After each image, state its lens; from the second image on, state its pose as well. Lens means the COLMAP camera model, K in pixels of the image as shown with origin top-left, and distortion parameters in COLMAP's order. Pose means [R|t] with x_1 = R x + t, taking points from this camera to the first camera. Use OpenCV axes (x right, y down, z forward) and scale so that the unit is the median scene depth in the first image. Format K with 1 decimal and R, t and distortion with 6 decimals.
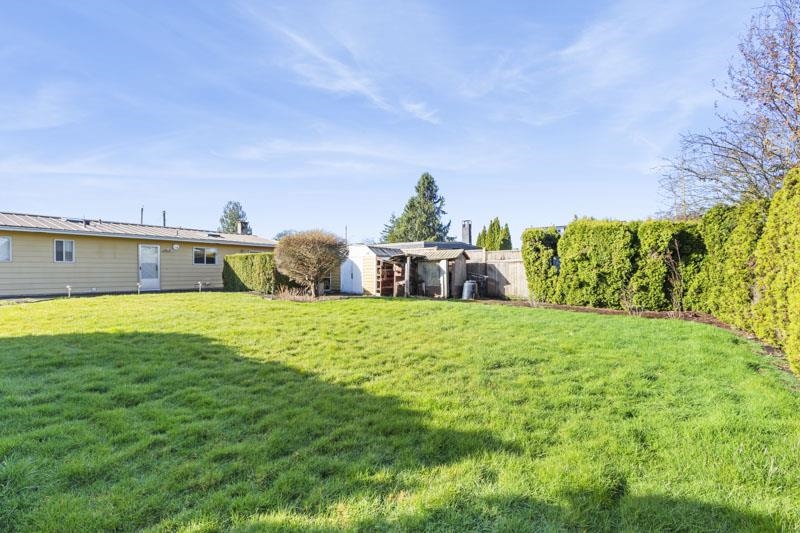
lens RADIAL K [[370.8, 0, 396.6], [0, 370.8, 259.7], [0, 0, 1]] dist [0.007590, -0.003037]
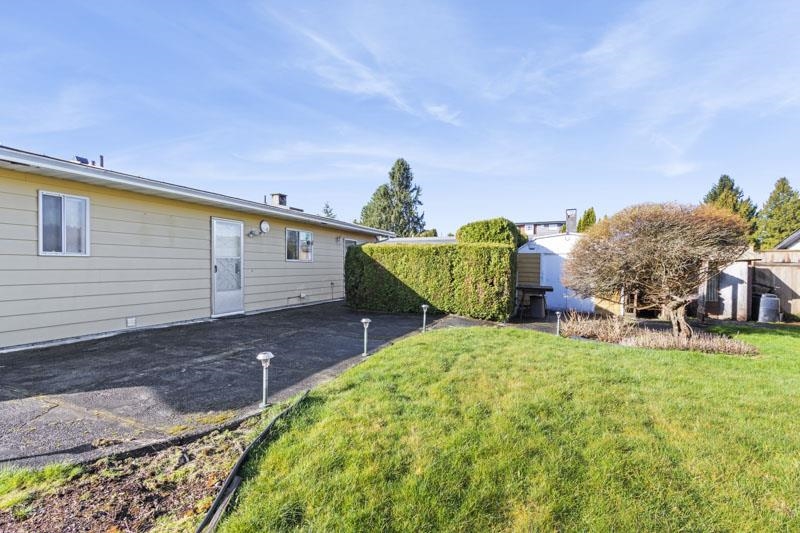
lens RADIAL K [[370.8, 0, 404.5], [0, 370.8, 264.1], [0, 0, 1]] dist [0.007590, -0.003037]
pose [[0.965912, 0.014058, 0.258489, -0.579640], [-0.021297, 0.999455, 0.025223, -0.000722], [-0.257994, -0.029869, 0.965685, 0.486152]]
